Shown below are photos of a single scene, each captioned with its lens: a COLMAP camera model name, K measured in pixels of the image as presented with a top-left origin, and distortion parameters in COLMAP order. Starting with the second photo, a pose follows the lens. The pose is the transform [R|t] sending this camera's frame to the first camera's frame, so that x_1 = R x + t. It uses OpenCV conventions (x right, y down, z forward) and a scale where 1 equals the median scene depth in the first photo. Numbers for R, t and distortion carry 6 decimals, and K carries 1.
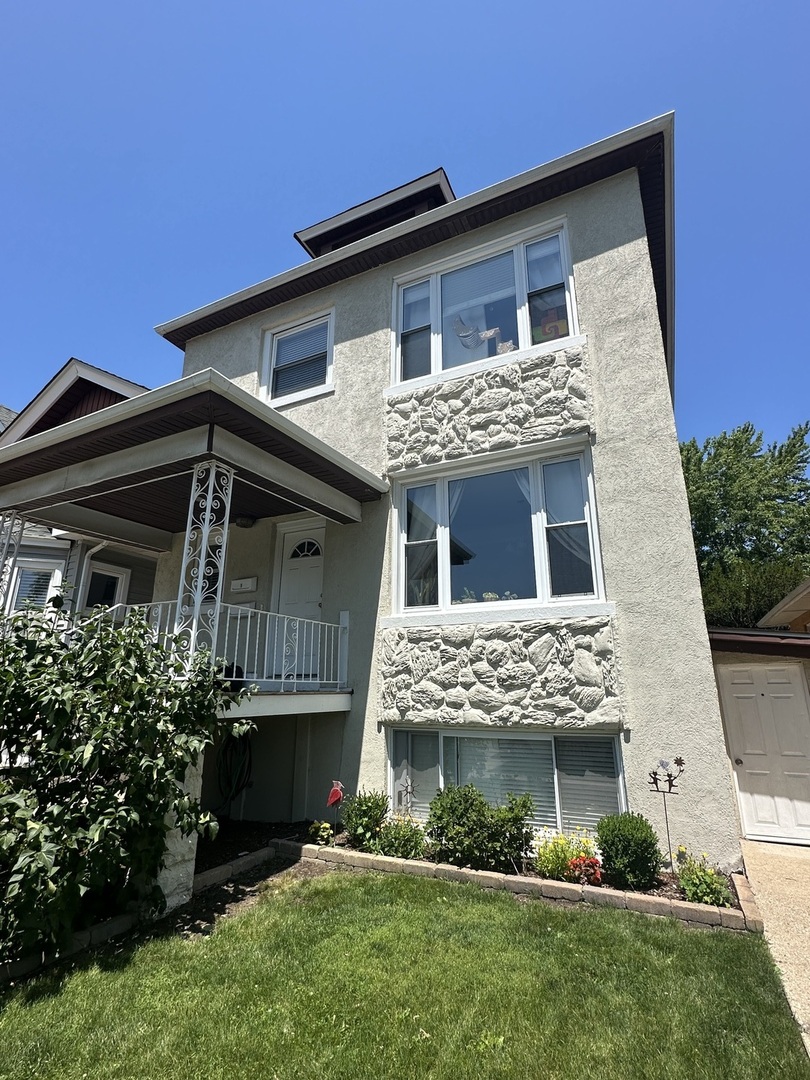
lens RADIAL K [[538.9, 0, 405.0], [0, 538.9, 540.0], [0, 0, 1]] dist [-0.004712, -0.000489]
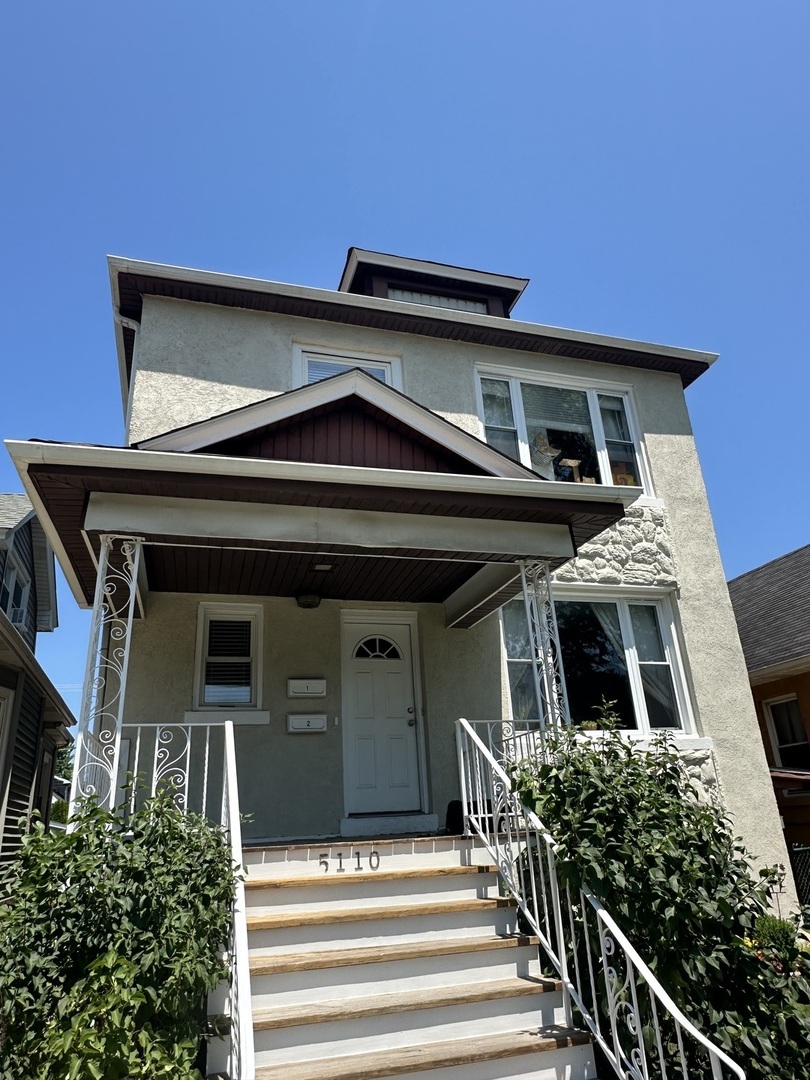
lens RADIAL K [[738.6, 0, 405.0], [0, 738.6, 540.0], [0, 0, 1]] dist [-0.003812, -0.001677]
pose [[0.720376, 0.214251, 0.659663, -1.101393], [-0.136778, 0.976299, -0.167724, 0.046417], [-0.679964, 0.030597, 0.732607, 0.212517]]
